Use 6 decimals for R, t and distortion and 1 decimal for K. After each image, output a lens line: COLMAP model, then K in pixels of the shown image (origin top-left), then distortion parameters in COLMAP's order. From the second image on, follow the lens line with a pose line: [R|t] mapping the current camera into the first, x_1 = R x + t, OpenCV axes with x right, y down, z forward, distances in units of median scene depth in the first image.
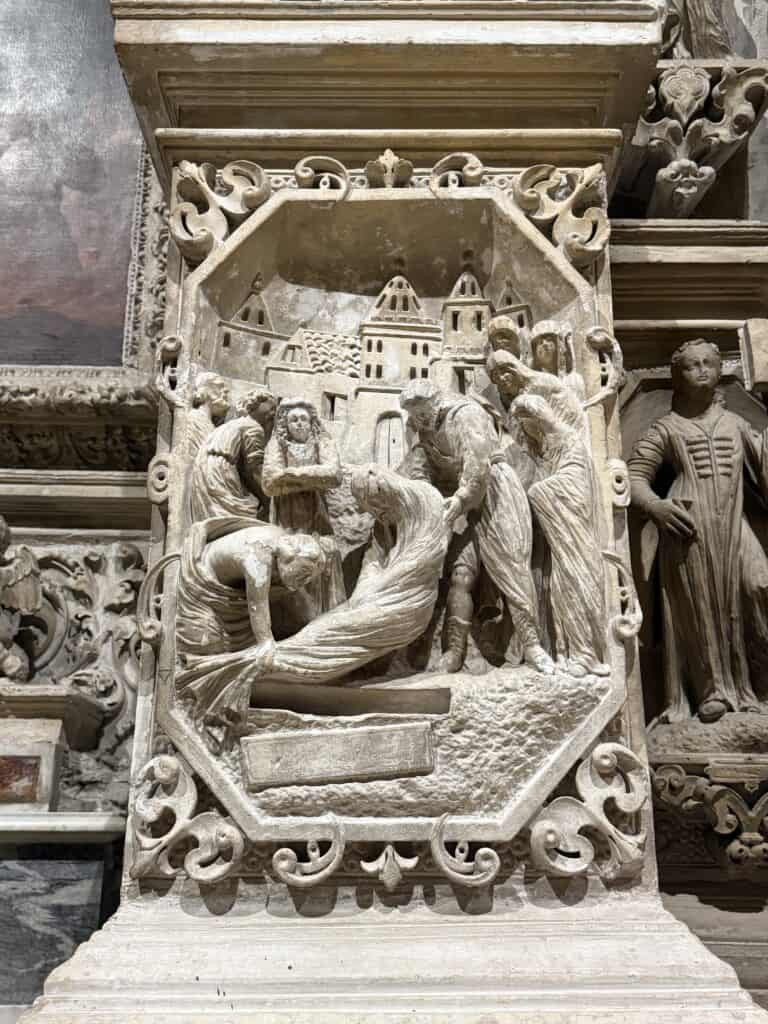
lens RADIAL K [[1010.8, 0, 384.0], [0, 1010.8, 512.0], [0, 0, 1]] dist [0.004091, 0.002560]
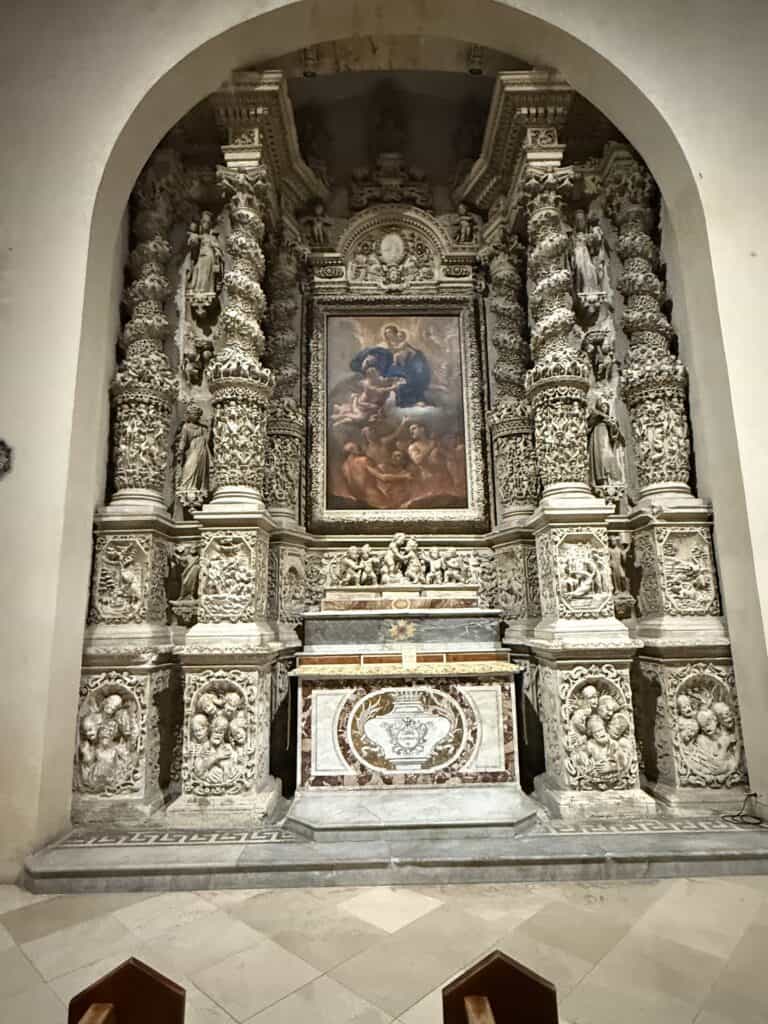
lens RADIAL K [[572.6, 0, 384.0], [0, 572.6, 512.0], [0, 0, 1]] dist [0.012574, 0.000013]
pose [[0.999083, -0.016428, 0.039545, -1.895524], [0.010946, 0.990778, 0.135050, -1.226432], [-0.041399, -0.134493, 0.990049, -3.730014]]
